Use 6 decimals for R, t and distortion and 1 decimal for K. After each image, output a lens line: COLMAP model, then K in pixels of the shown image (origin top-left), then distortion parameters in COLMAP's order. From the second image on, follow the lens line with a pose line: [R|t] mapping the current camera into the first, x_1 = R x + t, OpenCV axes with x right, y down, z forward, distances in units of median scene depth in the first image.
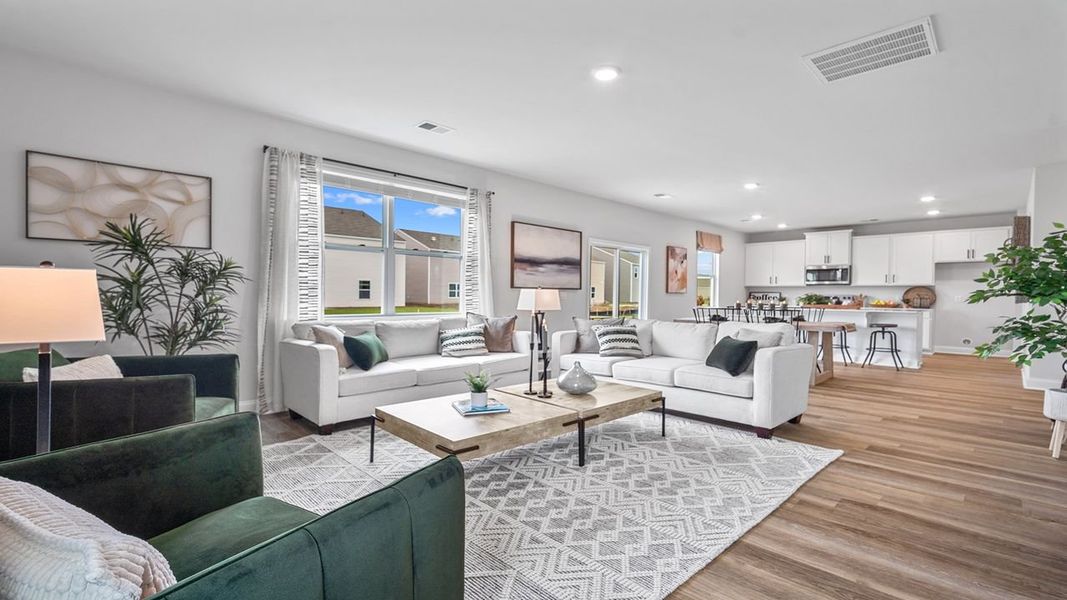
lens RADIAL K [[482.2, 0, 530.6], [0, 482.2, 301.7], [0, 0, 1]] dist [-0.003324, -0.000040]
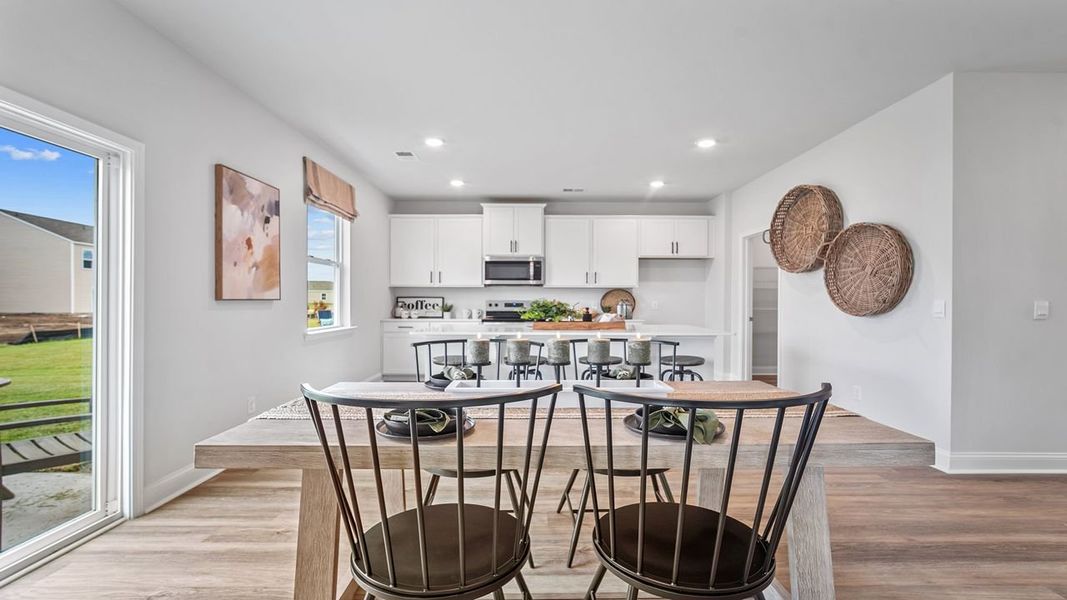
lens RADIAL K [[482.2, 0, 539.5], [0, 482.2, 302.5], [0, 0, 1]] dist [-0.003324, -0.000040]
pose [[0.701633, -0.010082, 0.712467, 0.178434], [0.014433, 0.999896, -0.000063, -0.011737], [-0.712392, 0.010327, 0.701706, 0.532460]]
